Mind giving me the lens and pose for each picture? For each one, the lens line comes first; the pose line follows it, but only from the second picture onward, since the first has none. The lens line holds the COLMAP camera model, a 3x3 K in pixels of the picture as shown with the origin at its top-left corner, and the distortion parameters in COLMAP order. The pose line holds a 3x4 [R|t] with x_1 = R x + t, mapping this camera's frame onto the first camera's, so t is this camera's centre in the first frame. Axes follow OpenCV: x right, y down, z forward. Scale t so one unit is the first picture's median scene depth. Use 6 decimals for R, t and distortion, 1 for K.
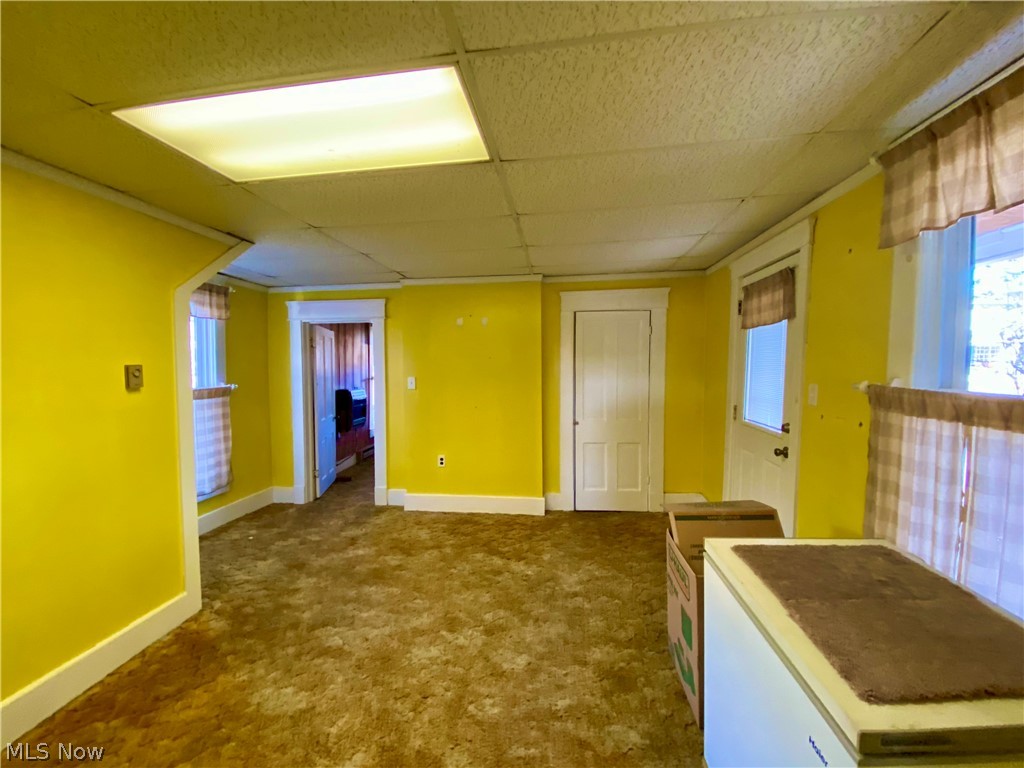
lens RADIAL K [[414.9, 0, 508.3], [0, 414.9, 388.0], [0, 0, 1]] dist [0.047572, -0.031609]
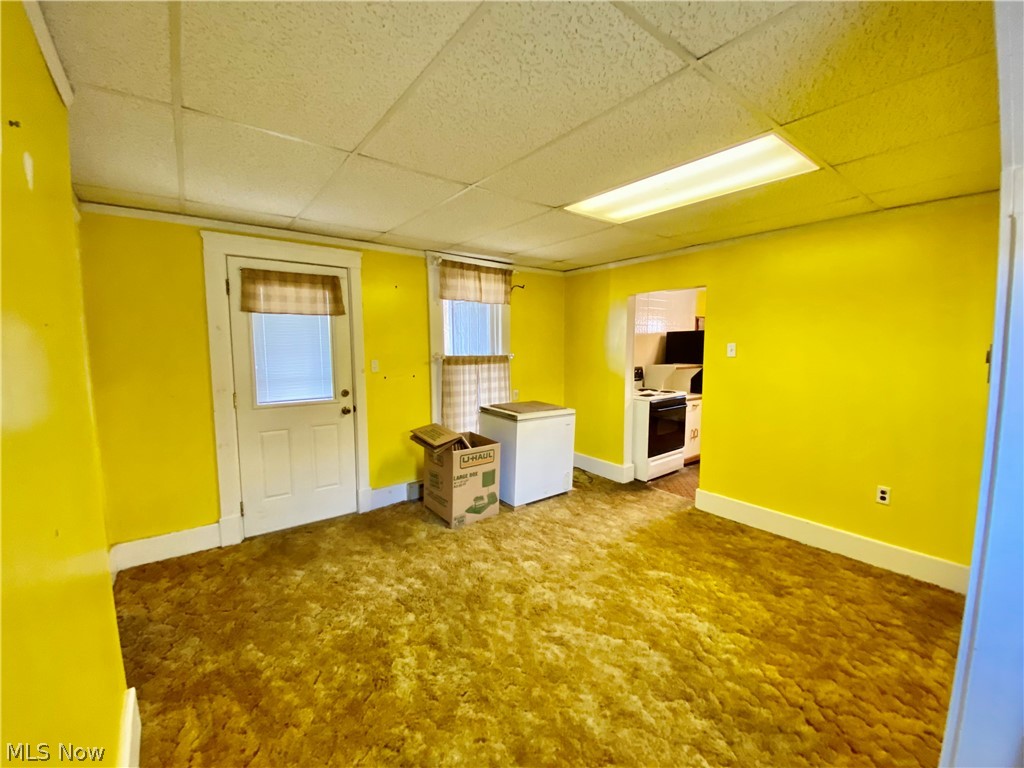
lens RADIAL K [[414.9, 0, 508.3], [0, 414.9, 388.0], [0, 0, 1]] dist [0.047572, -0.031609]
pose [[-0.717566, -0.058553, 0.694024, -0.713153], [0.052317, 0.989113, 0.137541, -0.086621], [-0.694522, 0.135005, -0.706691, 1.649079]]
